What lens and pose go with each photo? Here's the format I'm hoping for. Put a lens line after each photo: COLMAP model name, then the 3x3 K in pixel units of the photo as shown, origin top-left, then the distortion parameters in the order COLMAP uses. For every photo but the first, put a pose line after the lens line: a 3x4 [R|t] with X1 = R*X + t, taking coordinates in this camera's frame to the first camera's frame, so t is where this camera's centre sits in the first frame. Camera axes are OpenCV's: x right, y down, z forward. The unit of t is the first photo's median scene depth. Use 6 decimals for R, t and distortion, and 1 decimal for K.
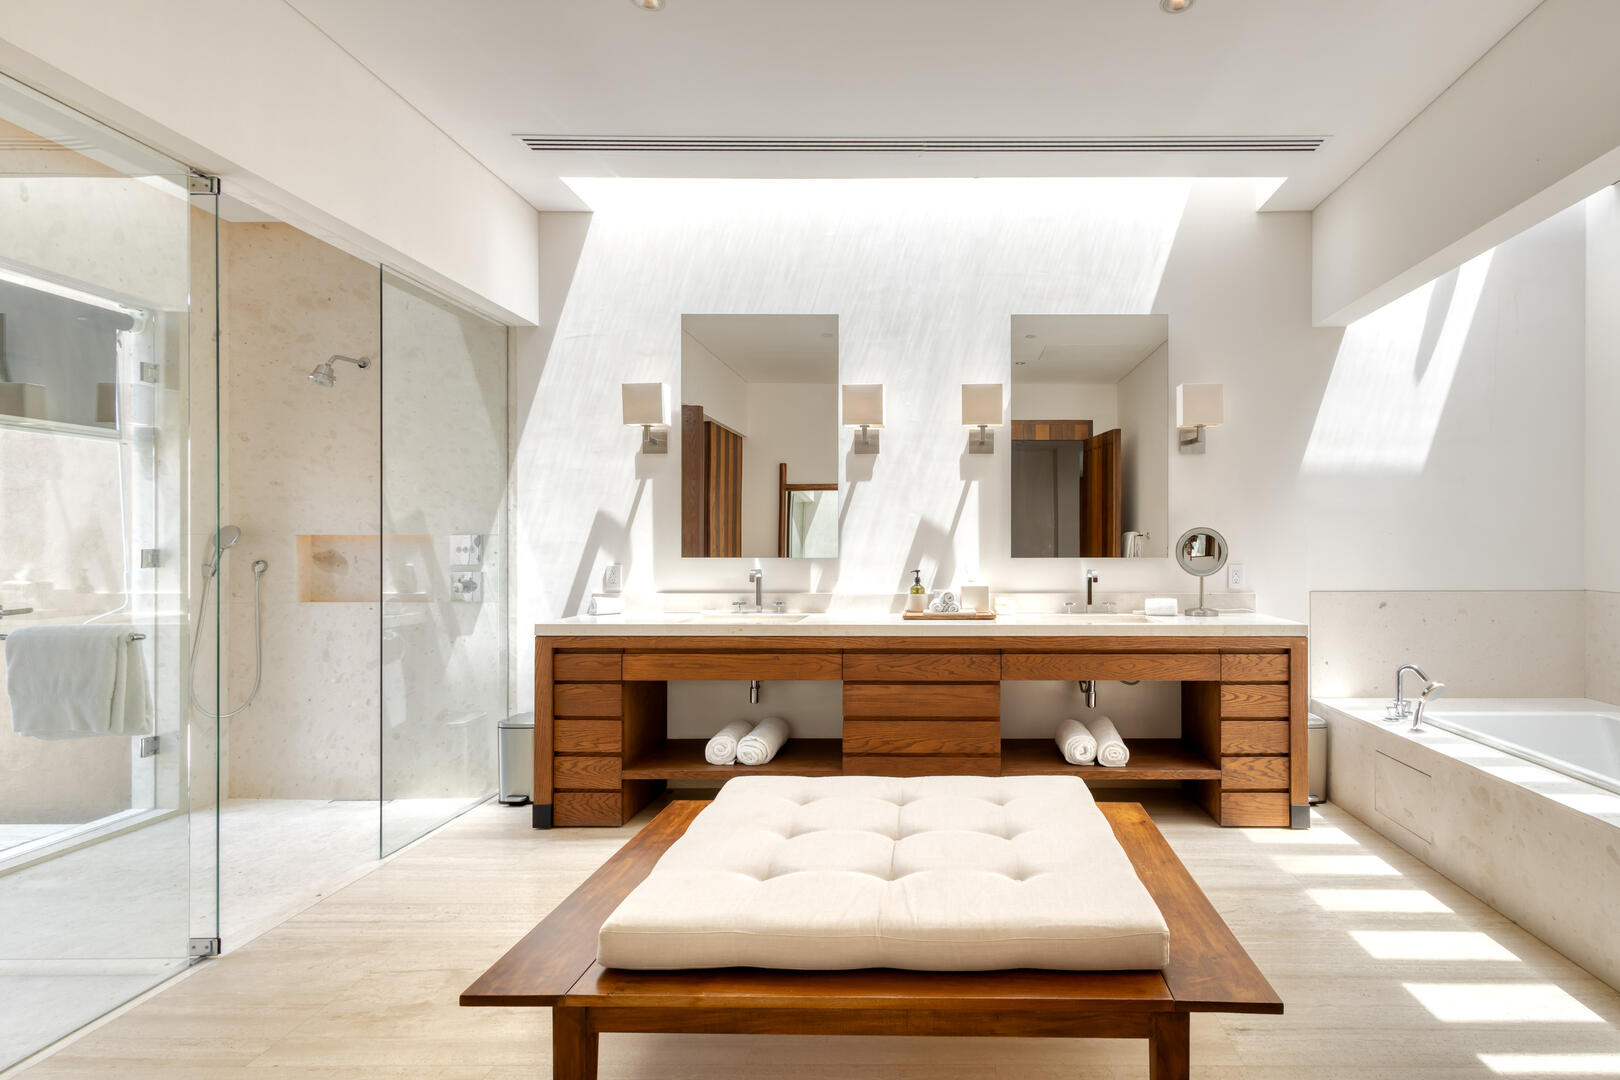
lens RADIAL K [[746.9, 0, 833.6], [0, 746.9, 546.0], [0, 0, 1]] dist [0.009430, -0.001973]
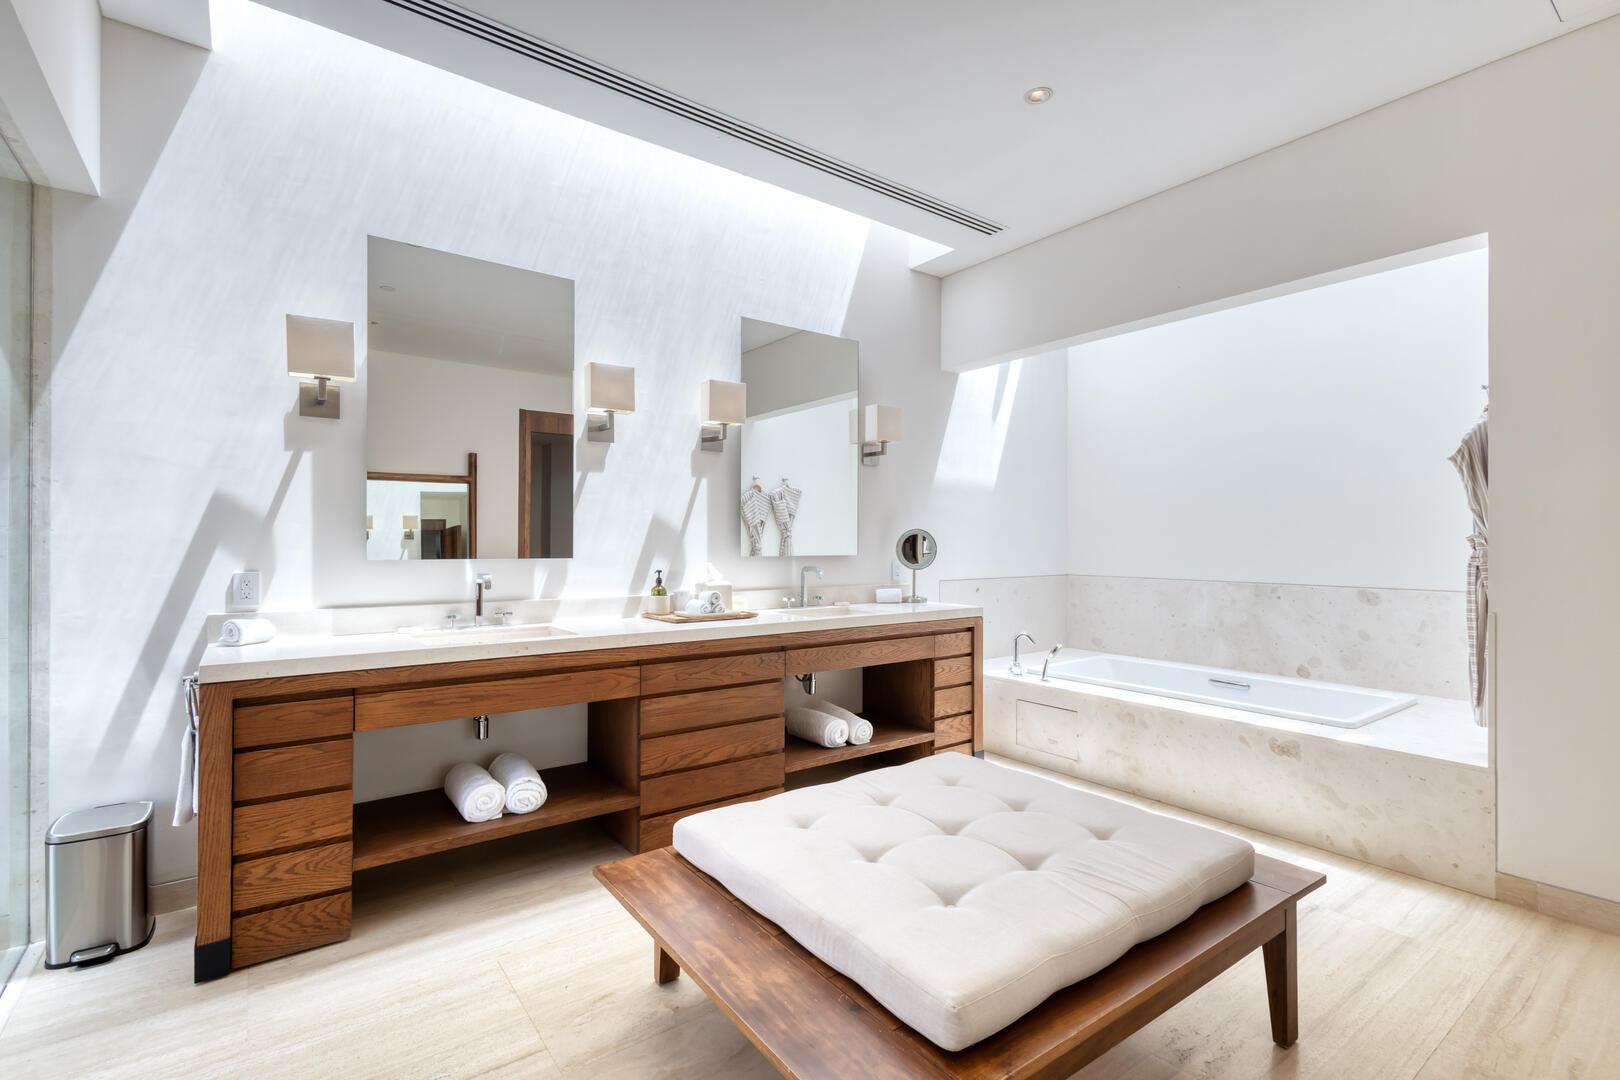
lens RADIAL K [[746.9, 0, 811.7], [0, 746.9, 541.6], [0, 0, 1]] dist [0.009430, -0.001973]
pose [[0.802431, 0.002252, 0.596740, -0.348350], [-0.000037, 0.999993, -0.003724, -0.000188], [-0.596744, 0.002966, 0.802426, 0.158187]]
